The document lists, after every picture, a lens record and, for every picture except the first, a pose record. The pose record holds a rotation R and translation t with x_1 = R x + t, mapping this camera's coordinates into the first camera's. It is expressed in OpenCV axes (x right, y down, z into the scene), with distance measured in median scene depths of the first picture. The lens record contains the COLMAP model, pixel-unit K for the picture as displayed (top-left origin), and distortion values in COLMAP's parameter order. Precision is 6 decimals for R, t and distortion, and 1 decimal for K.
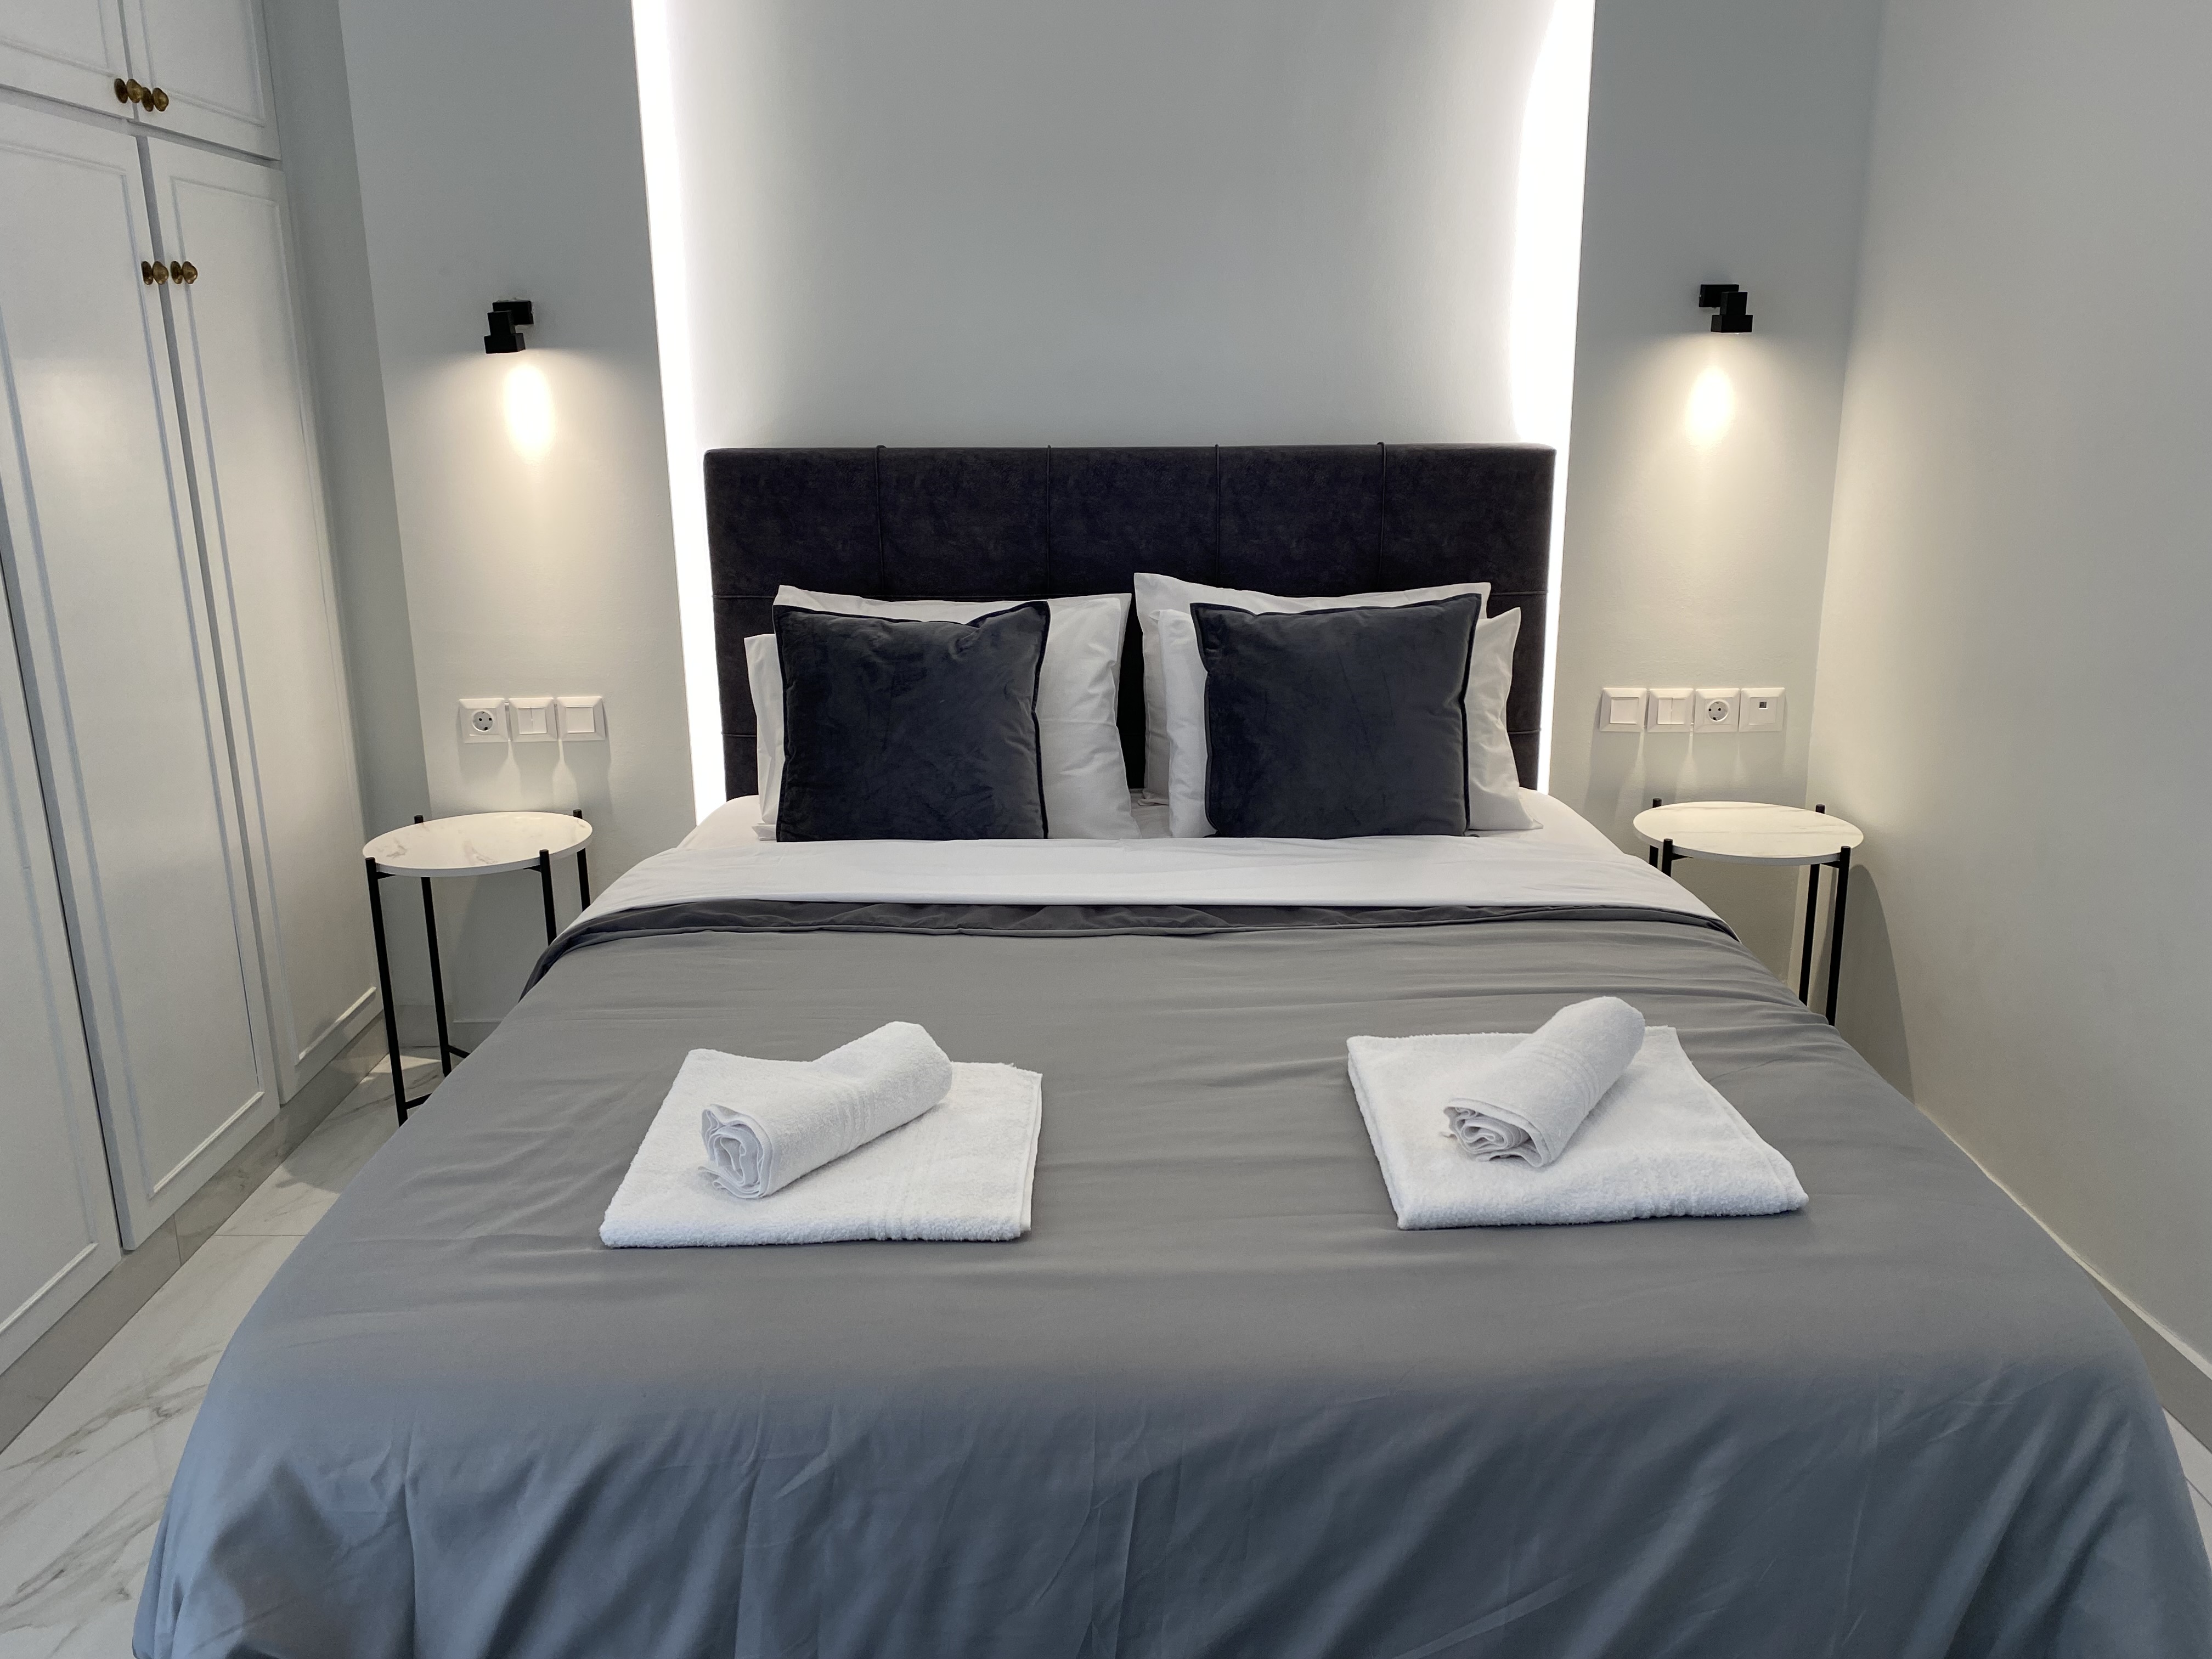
lens RADIAL K [[1683.9, 0, 1121.7], [0, 1683.9, 823.3], [0, 0, 1]] dist [0.037108, -0.046402]
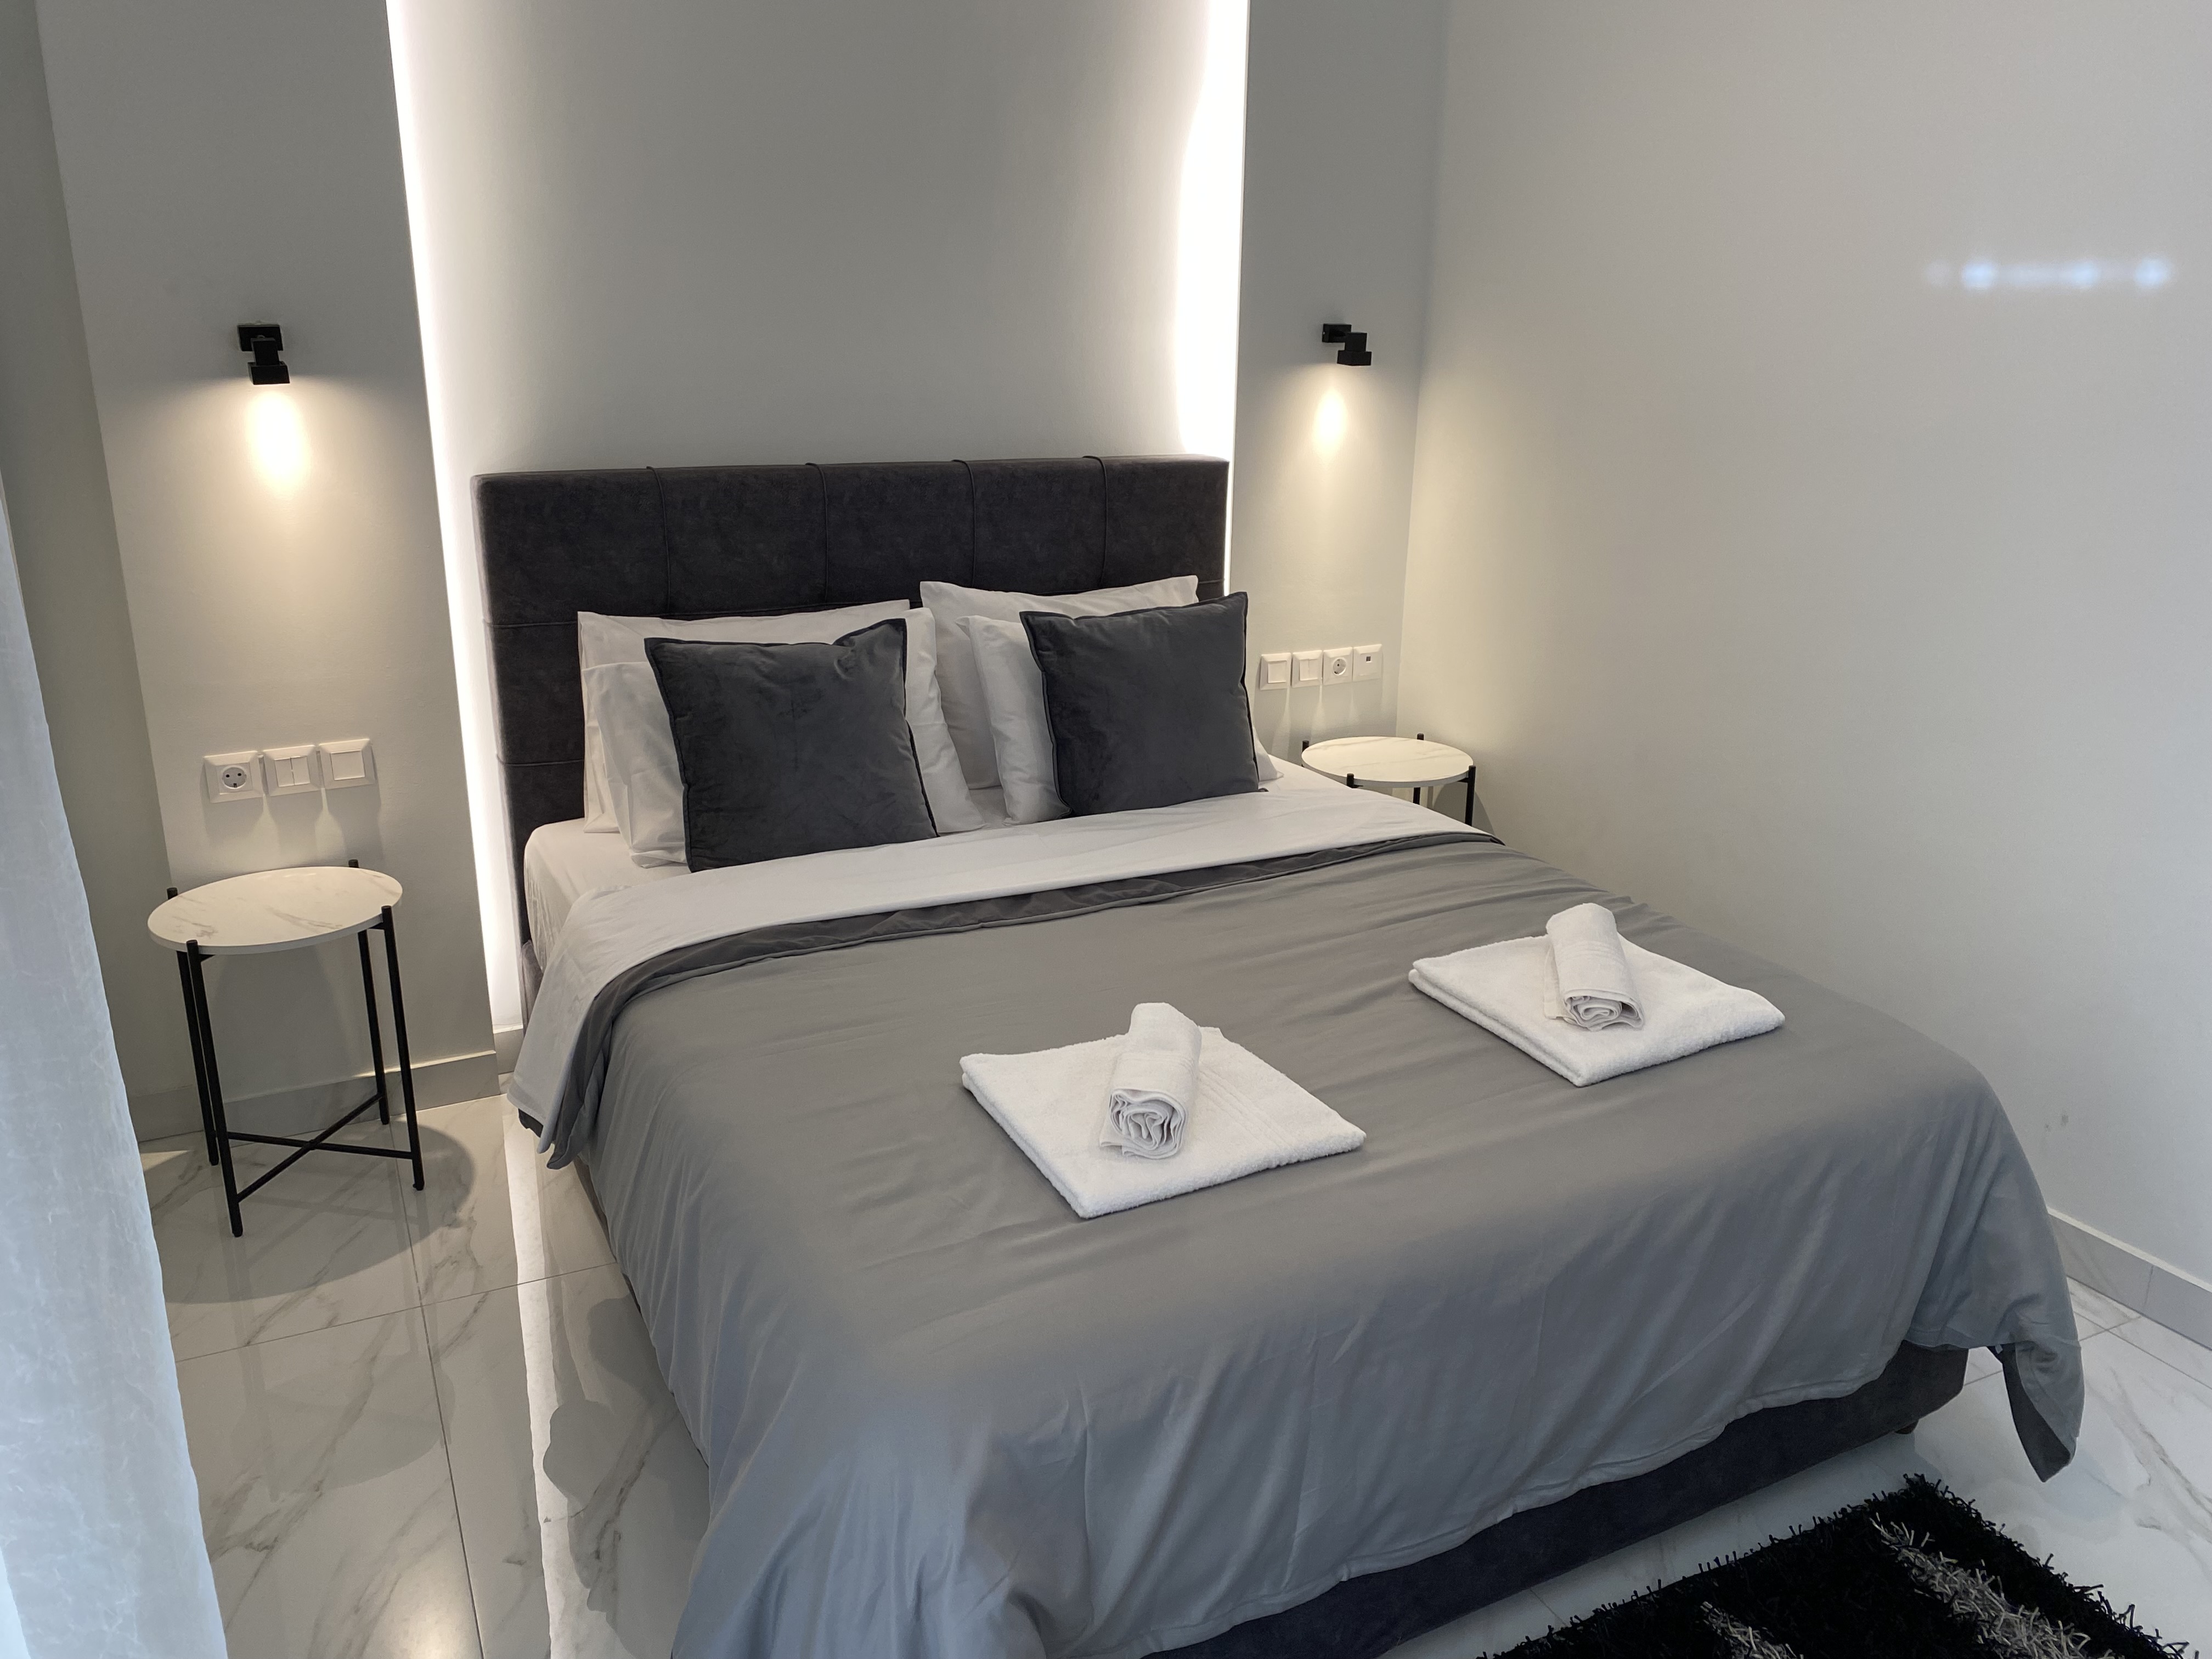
lens RADIAL K [[1683.9, 0, 1105.3], [0, 1683.9, 830.3], [0, 0, 1]] dist [0.037108, -0.046402]
pose [[0.891550, -0.117059, 0.437534, -0.429227], [0.096744, 0.992948, 0.068524, -0.058192], [-0.442470, -0.018763, 0.896587, -0.043792]]
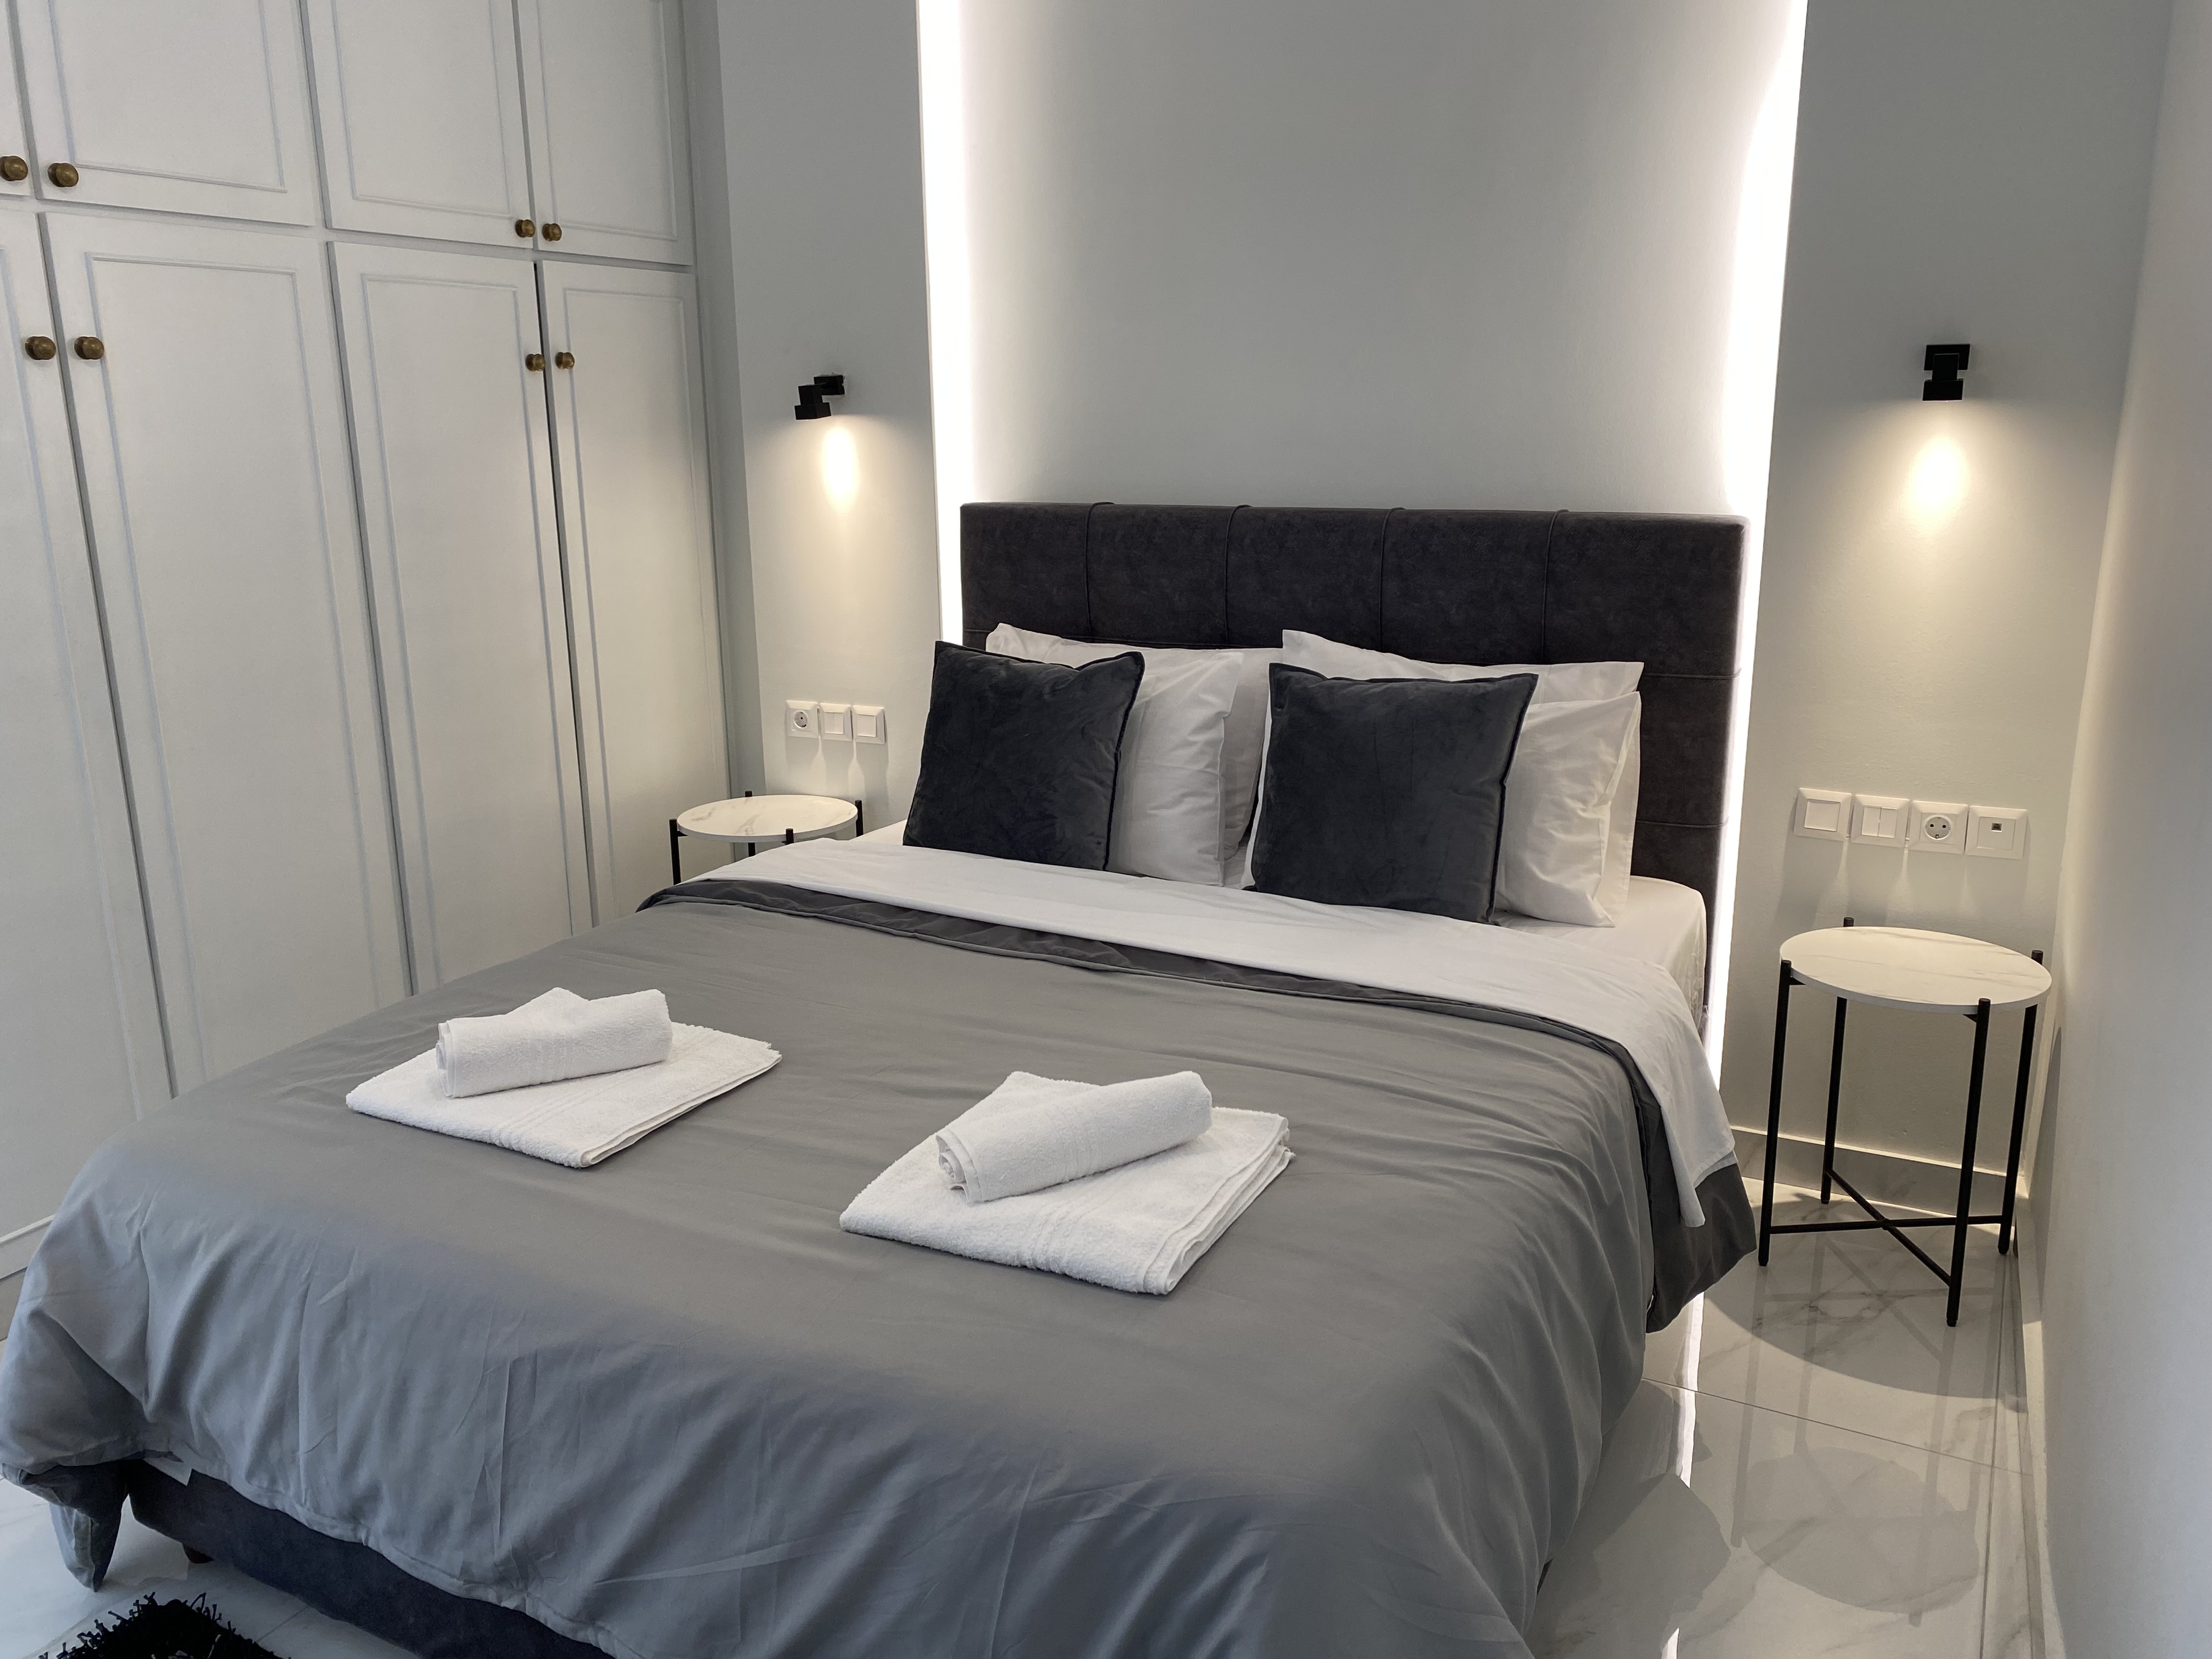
lens RADIAL K [[1683.9, 0, 1111.3], [0, 1683.9, 830.8], [0, 0, 1]] dist [0.037108, -0.046402]
pose [[0.881245, 0.115061, -0.458441, 0.452396], [-0.118730, 0.992706, 0.020921, -0.038904], [0.457505, 0.035994, 0.888478, 0.036510]]
